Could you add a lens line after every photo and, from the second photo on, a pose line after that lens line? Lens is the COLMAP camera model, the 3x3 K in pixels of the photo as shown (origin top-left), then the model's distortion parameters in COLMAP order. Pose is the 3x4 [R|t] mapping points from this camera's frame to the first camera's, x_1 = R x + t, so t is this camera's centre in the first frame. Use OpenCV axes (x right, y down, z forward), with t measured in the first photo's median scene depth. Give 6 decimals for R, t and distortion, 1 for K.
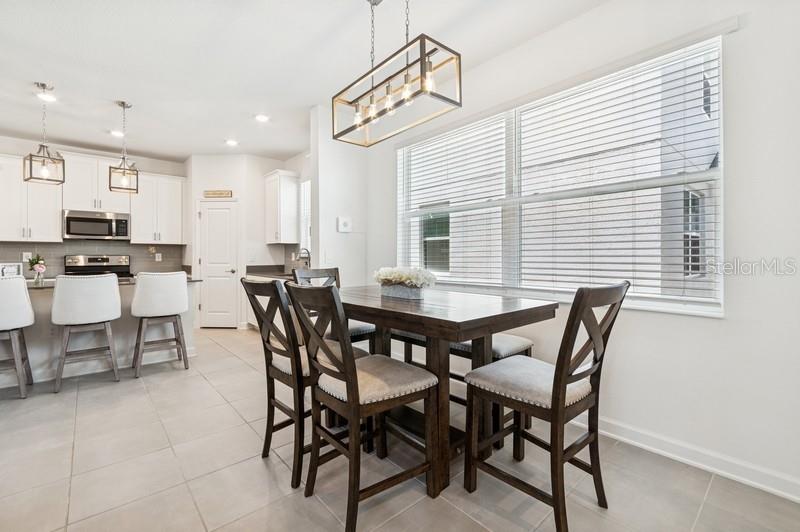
lens RADIAL K [[351.2, 0, 400.2], [0, 351.2, 257.5], [0, 0, 1]] dist [0.001923, 0.000030]
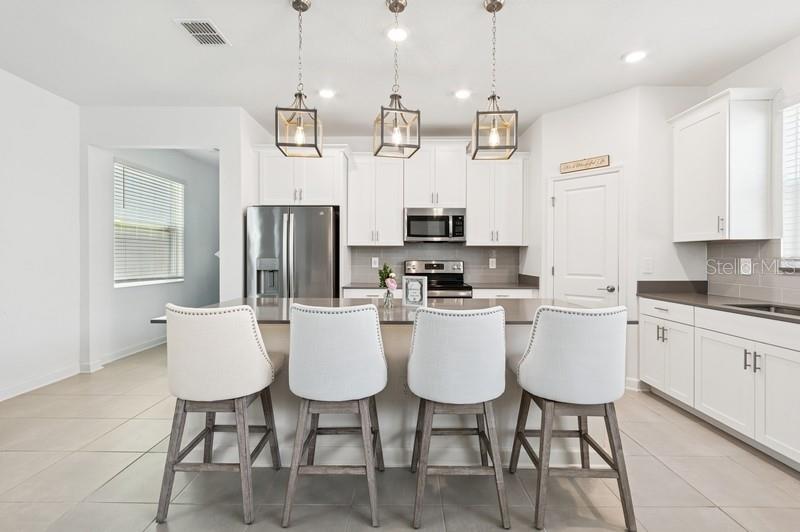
lens RADIAL K [[351.2, 0, 400.2], [0, 351.2, 257.5], [0, 0, 1]] dist [0.001923, 0.000030]
pose [[0.741235, 0.001797, -0.671243, -0.368322], [-0.005953, 0.999975, -0.003898, -0.010878], [0.671219, 0.006885, 0.741227, 0.338718]]
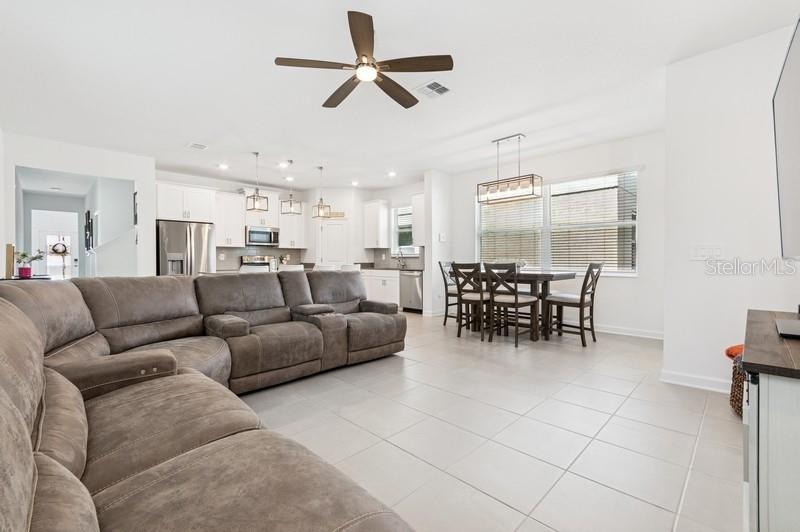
lens RADIAL K [[351.2, 0, 400.2], [0, 351.2, 257.5], [0, 0, 1]] dist [0.001923, 0.000030]
pose [[0.997394, -0.000805, 0.072148, -0.377875], [0.001414, 0.999964, -0.008395, 0.014386], [-0.072139, 0.008475, 0.997359, -0.543902]]
